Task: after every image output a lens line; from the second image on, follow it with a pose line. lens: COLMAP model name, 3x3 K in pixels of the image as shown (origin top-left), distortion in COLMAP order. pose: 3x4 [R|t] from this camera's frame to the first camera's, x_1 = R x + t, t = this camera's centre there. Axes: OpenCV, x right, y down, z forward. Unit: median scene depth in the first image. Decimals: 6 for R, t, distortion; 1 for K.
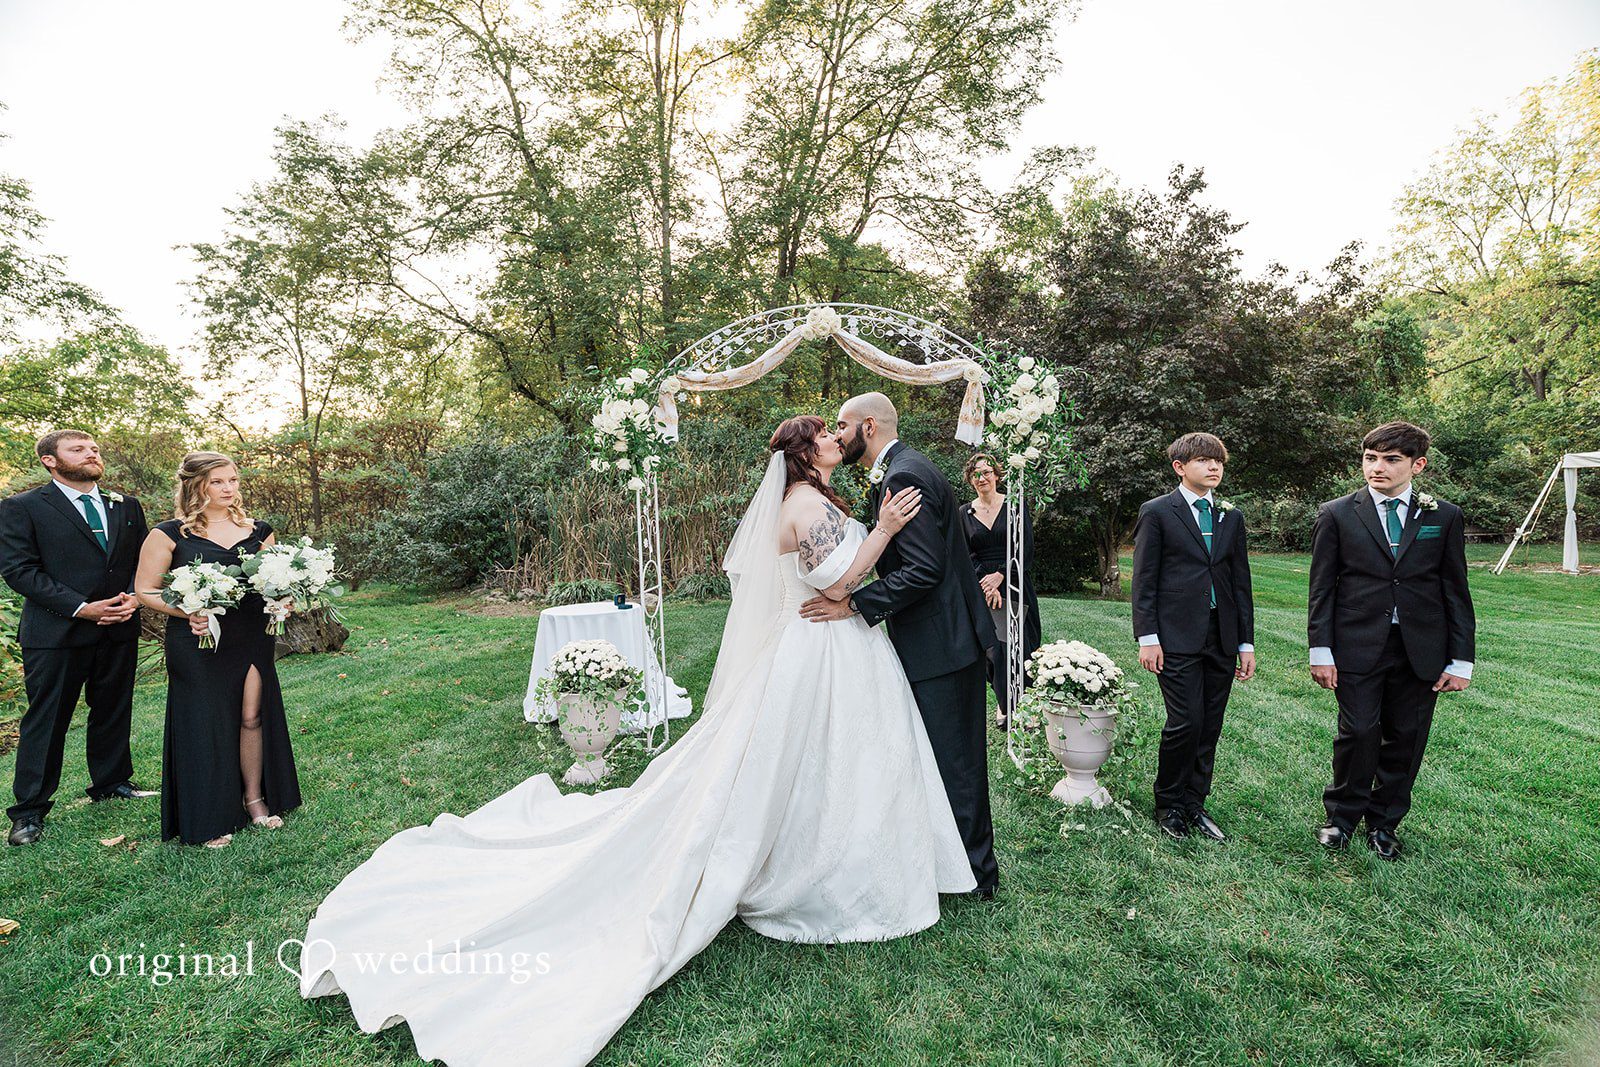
lens RADIAL K [[675.0, 0, 825.3], [0, 675.0, 520.9], [0, 0, 1]] dist [-0.003623, -0.000149]
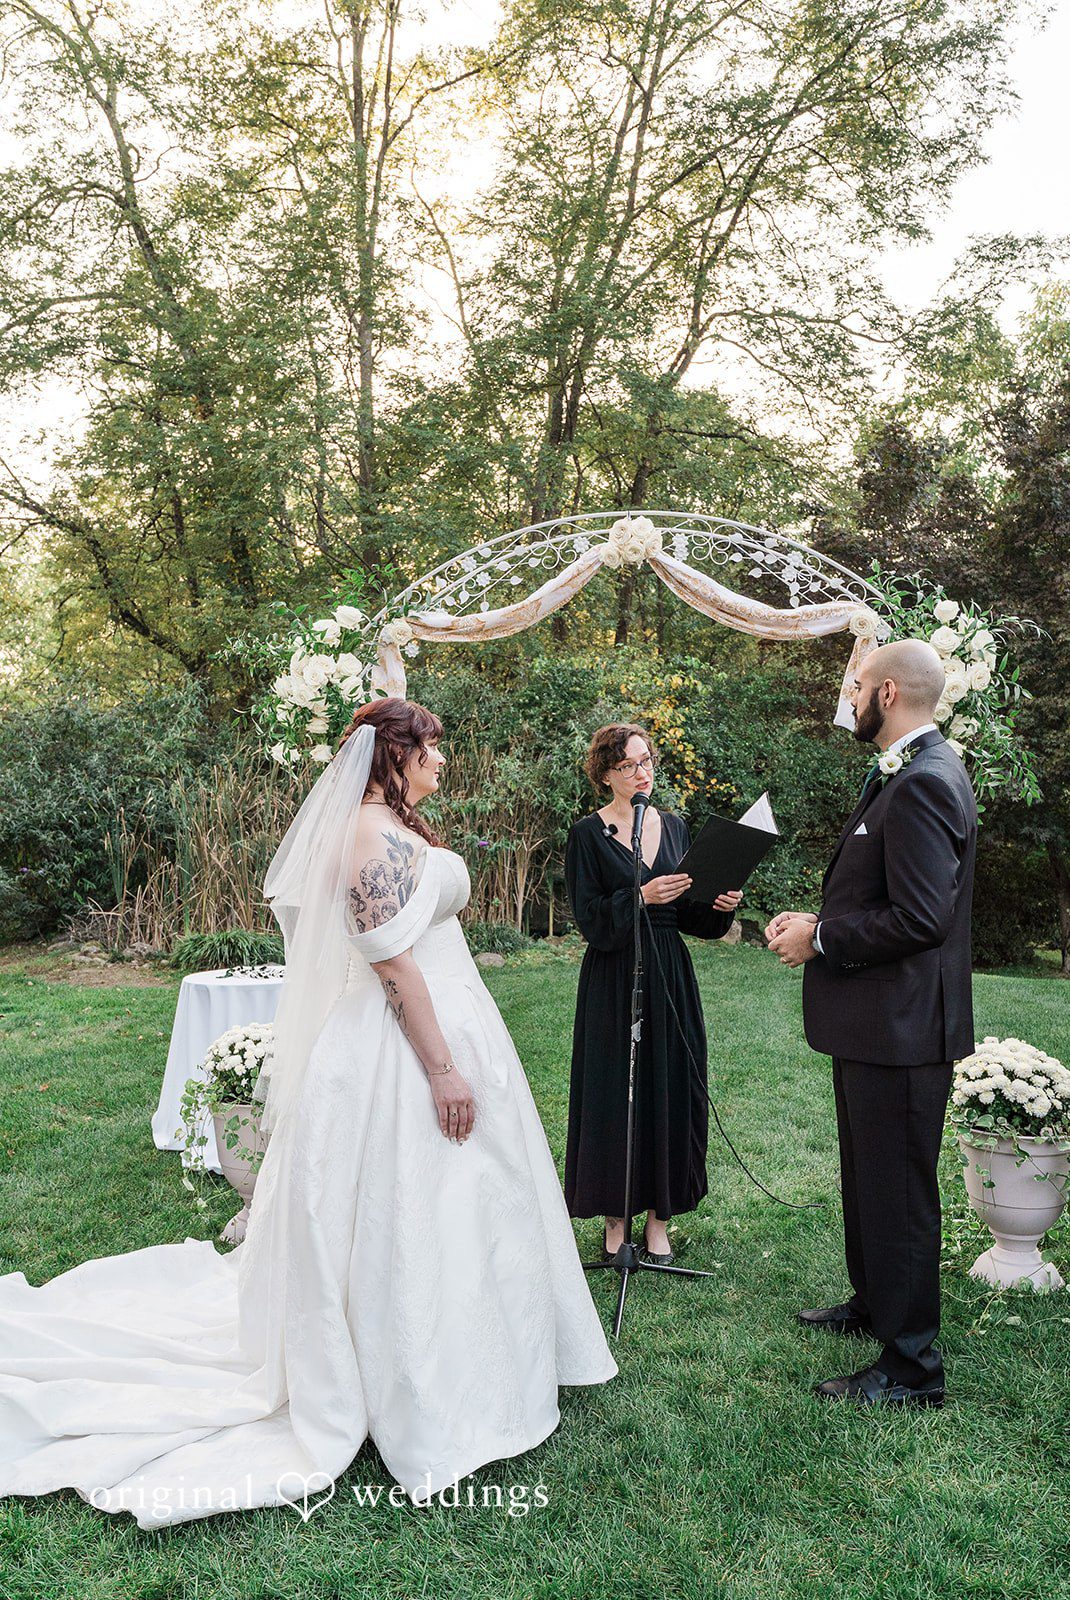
lens RADIAL K [[1154.9, 0, 603.7], [0, 1154.9, 847.7], [0, 0, 1]] dist [0.002493, -0.000435]
pose [[0.999817, 0.019115, 0.000211, -0.012788], [-0.019116, 0.999772, 0.009462, -0.004427], [-0.000030, -0.009465, 0.999955, -0.051980]]
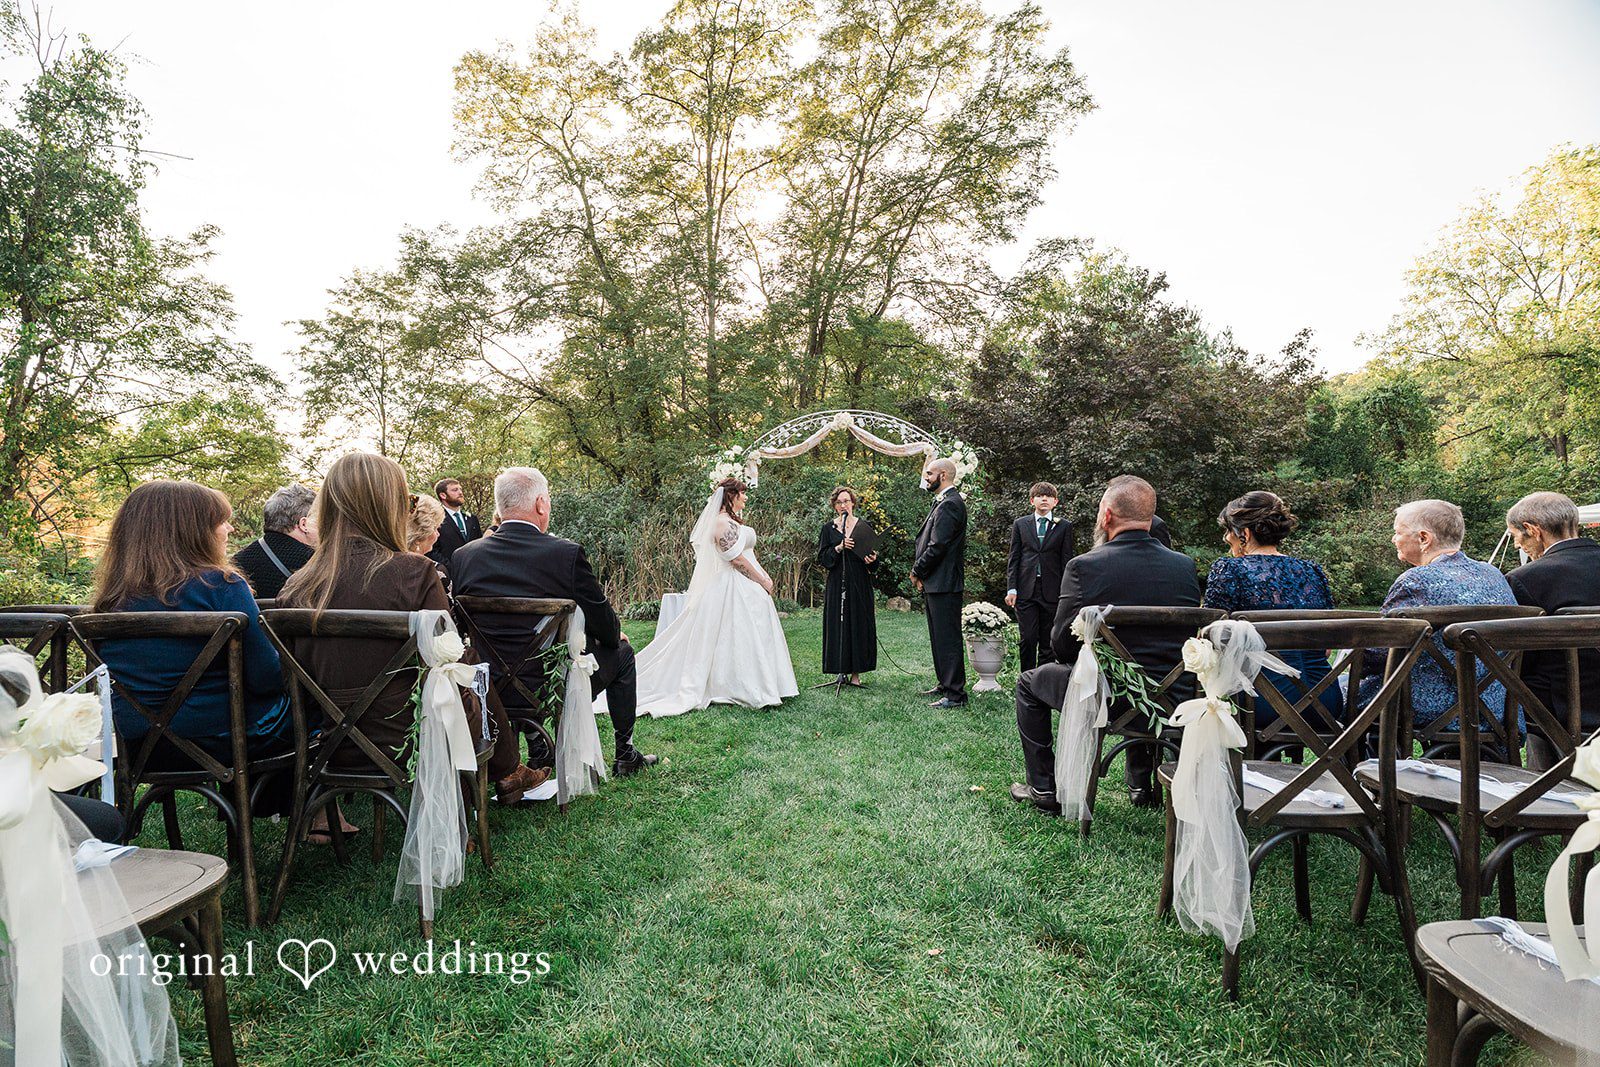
lens RADIAL K [[1154.9, 0, 810.0], [0, 1154.9, 545.3], [0, 0, 1]] dist [0.002493, -0.000435]
pose [[0.998939, 0.012044, -0.044460, 0.022196], [-0.016116, 0.995591, -0.092409, 0.143122], [0.043151, 0.093027, 0.994728, -0.913474]]
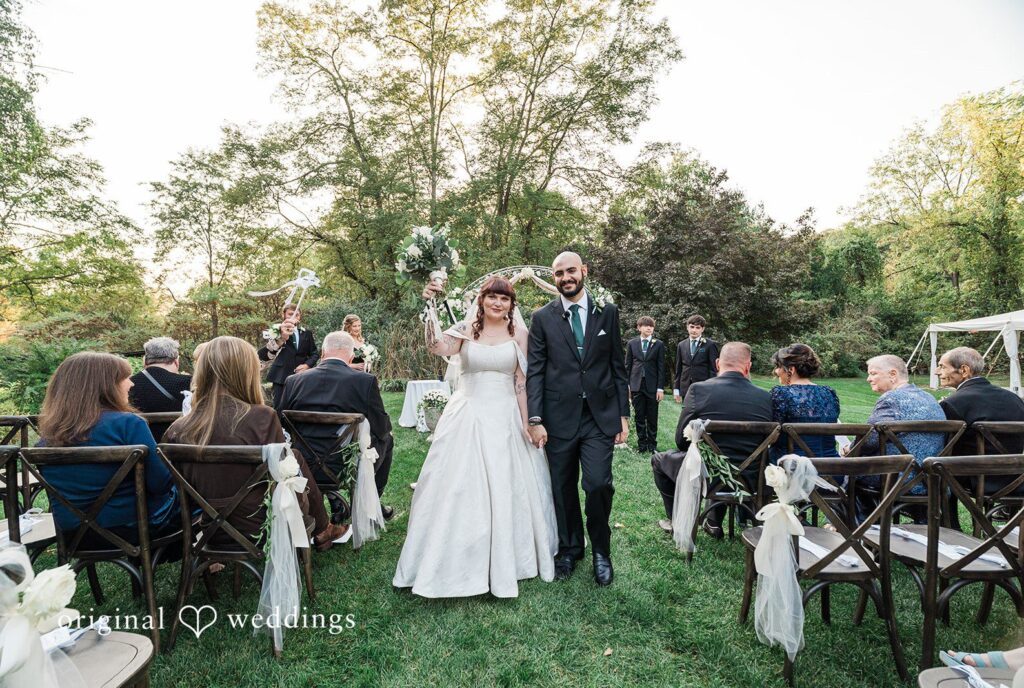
lens RADIAL K [[736.3, 0, 548.2], [0, 736.3, 348.1], [0, 0, 1]] dist [0.000035, 0.001479]
pose [[0.998529, 0.019953, 0.050422, -0.029259], [-0.018335, 0.999308, -0.032359, 0.047879], [-0.051033, 0.031387, 0.998204, -0.905878]]
